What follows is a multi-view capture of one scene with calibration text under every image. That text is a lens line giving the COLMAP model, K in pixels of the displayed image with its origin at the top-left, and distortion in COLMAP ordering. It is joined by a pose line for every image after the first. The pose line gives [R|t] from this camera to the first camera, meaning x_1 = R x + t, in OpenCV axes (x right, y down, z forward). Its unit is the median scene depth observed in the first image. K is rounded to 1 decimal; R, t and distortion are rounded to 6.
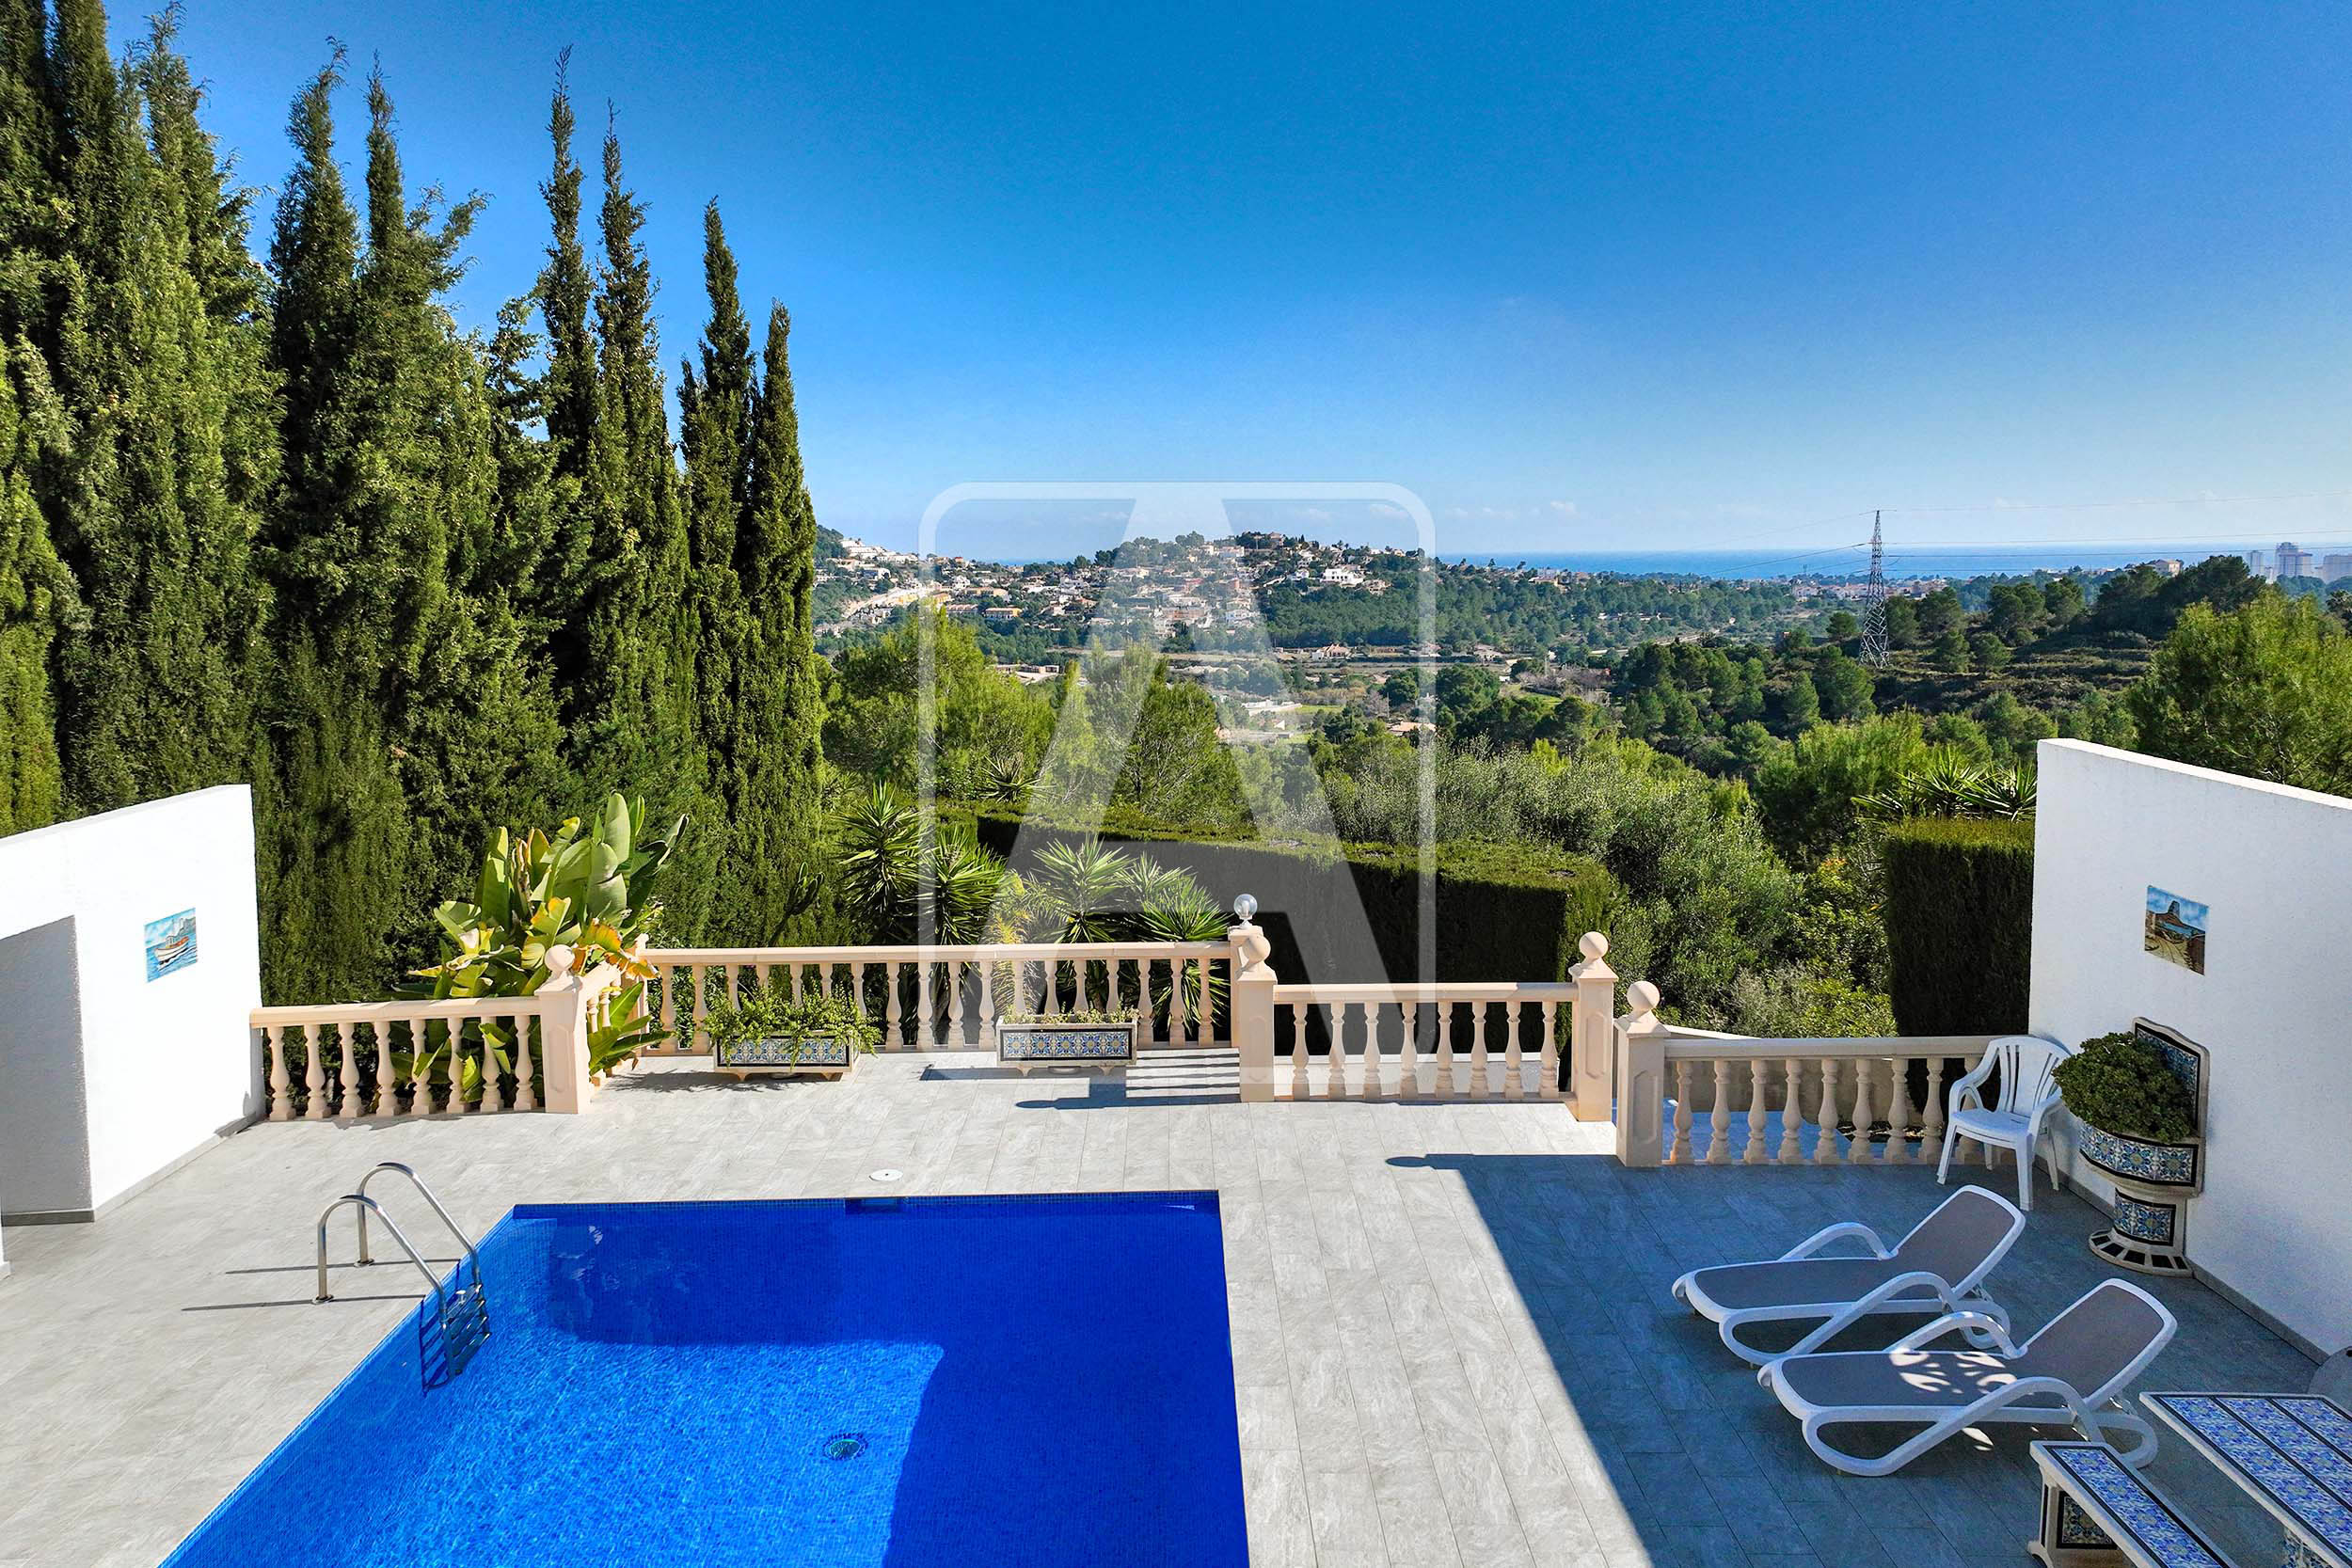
lens RADIAL K [[1662.3, 0, 1180.3], [0, 1662.3, 781.5], [0, 0, 1]] dist [-0.019308, 0.018043]
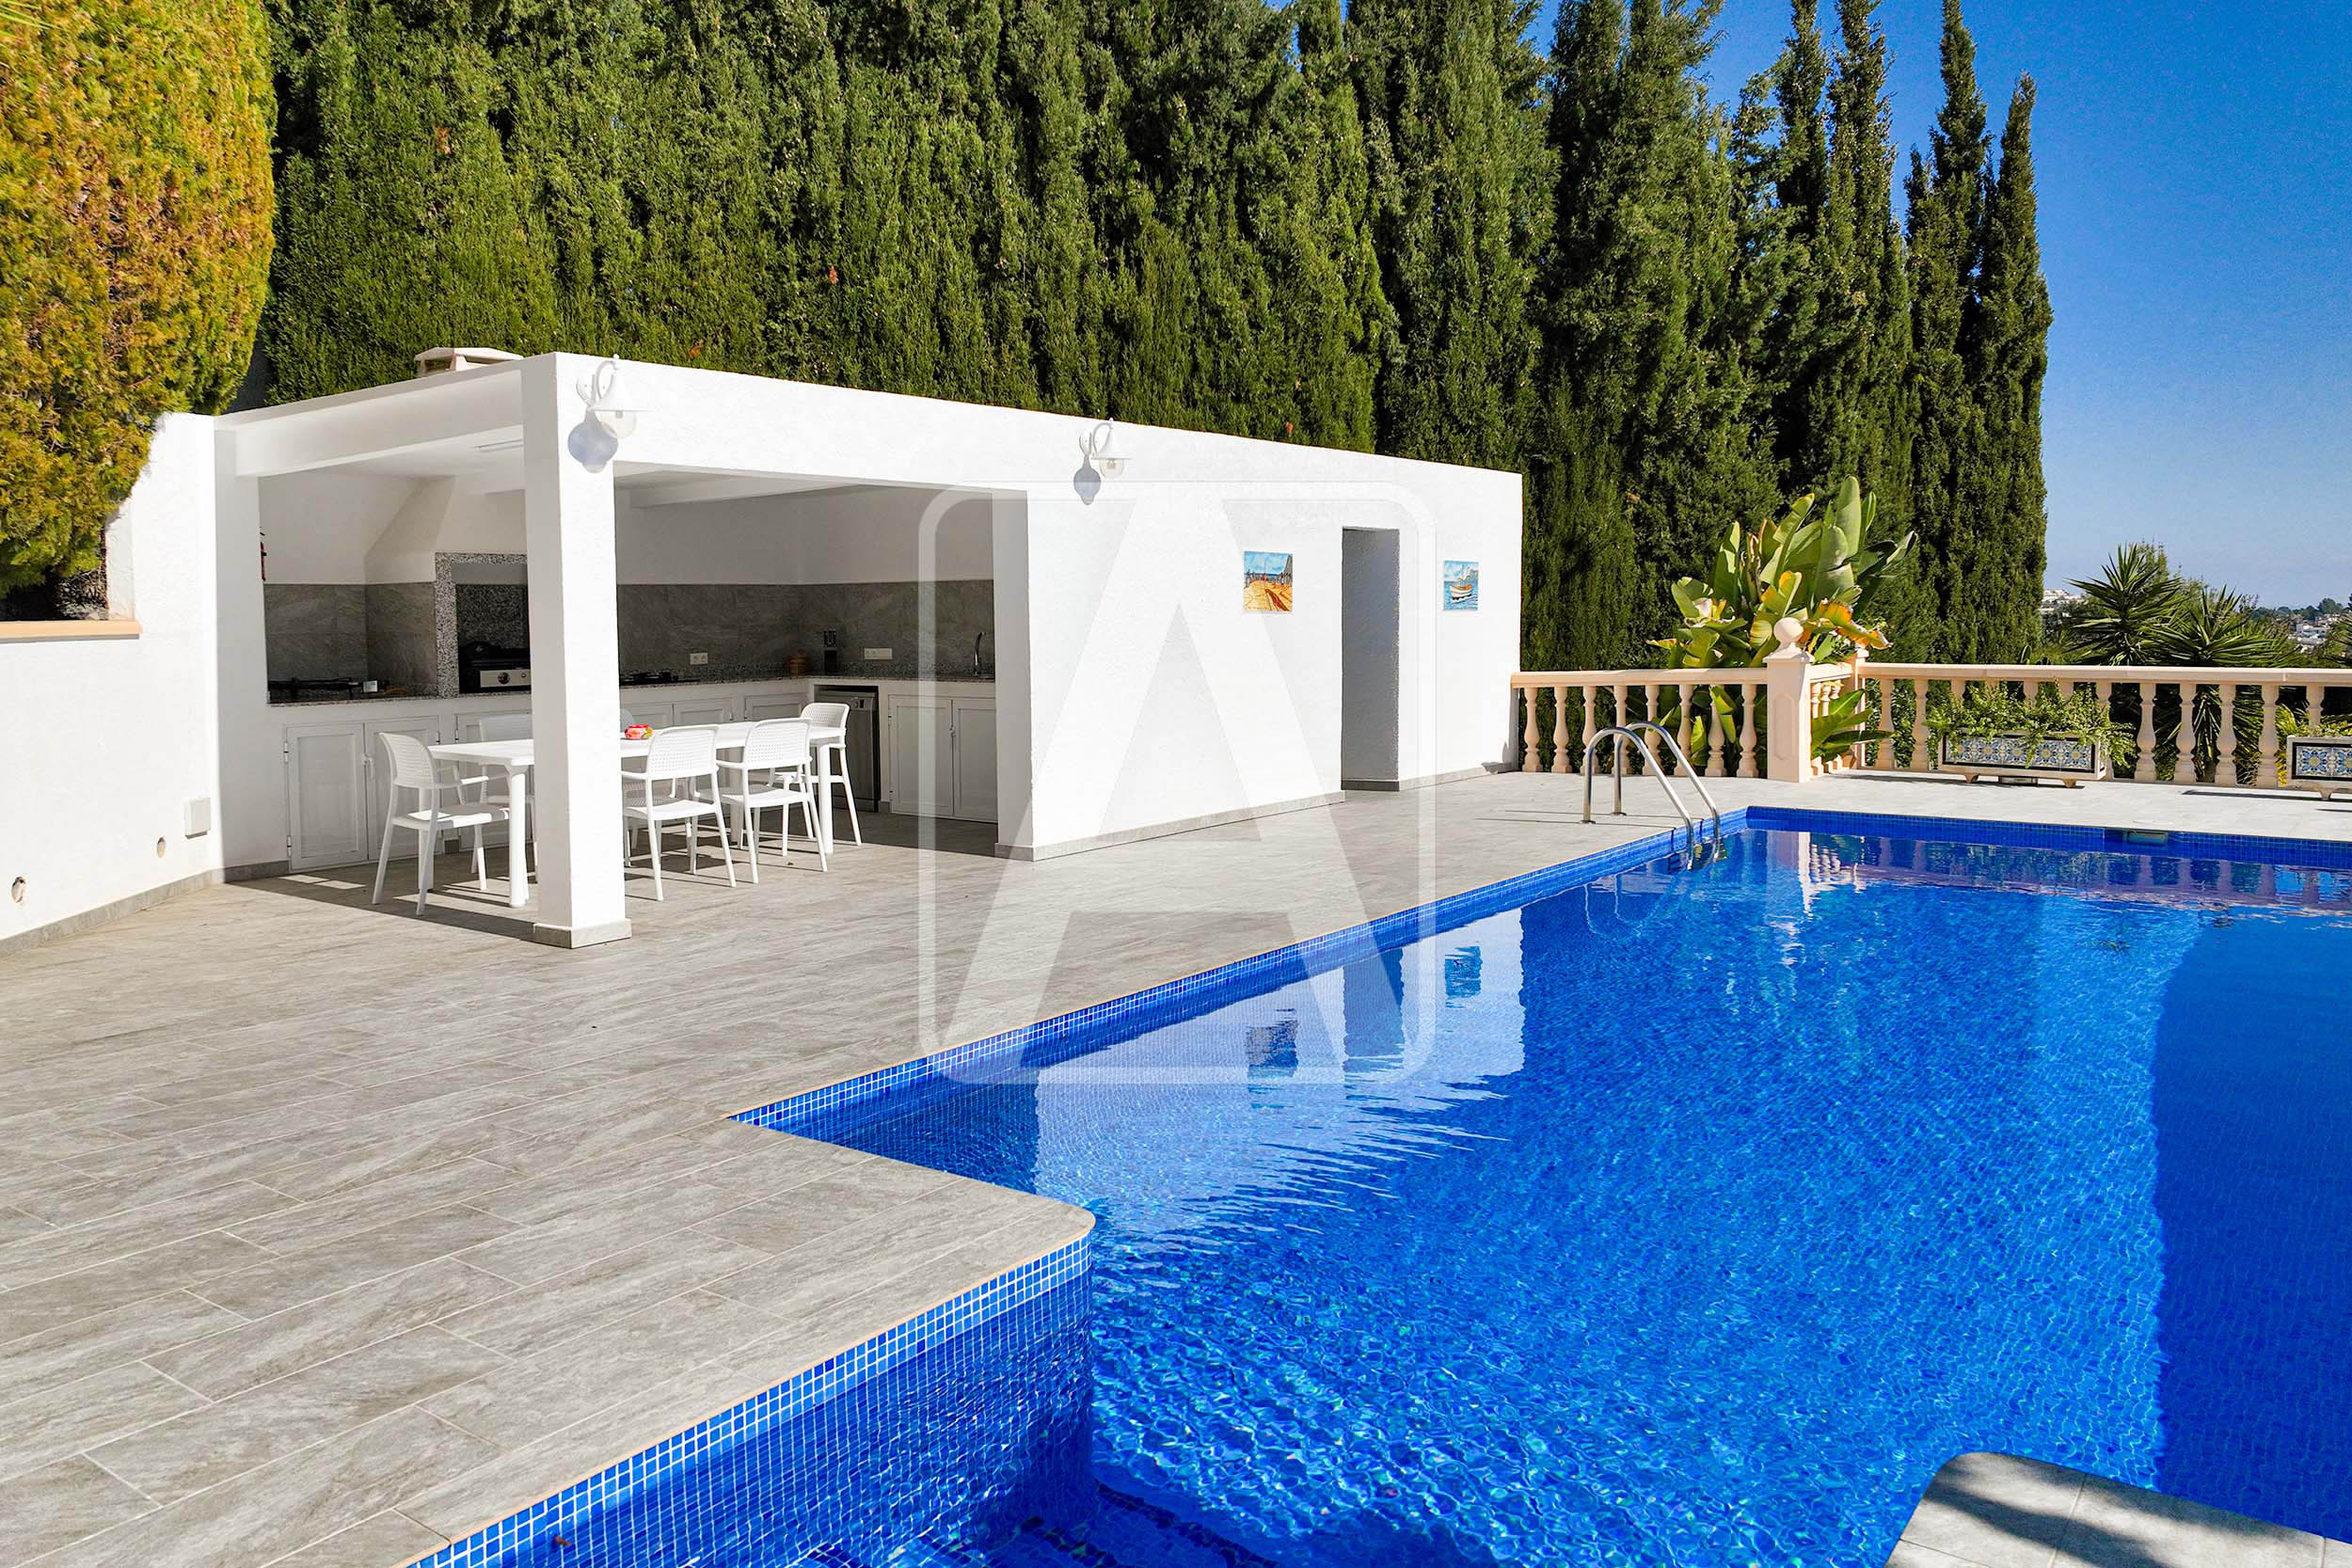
lens RADIAL K [[1662.3, 0, 1177.2], [0, 1662.3, 773.7], [0, 0, 1]] dist [-0.019308, 0.018043]
pose [[0.787034, 0.033550, -0.615997, -0.034121], [-0.058908, 0.998044, -0.020907, 0.215257], [0.614091, 0.052742, 0.787471, -0.029517]]
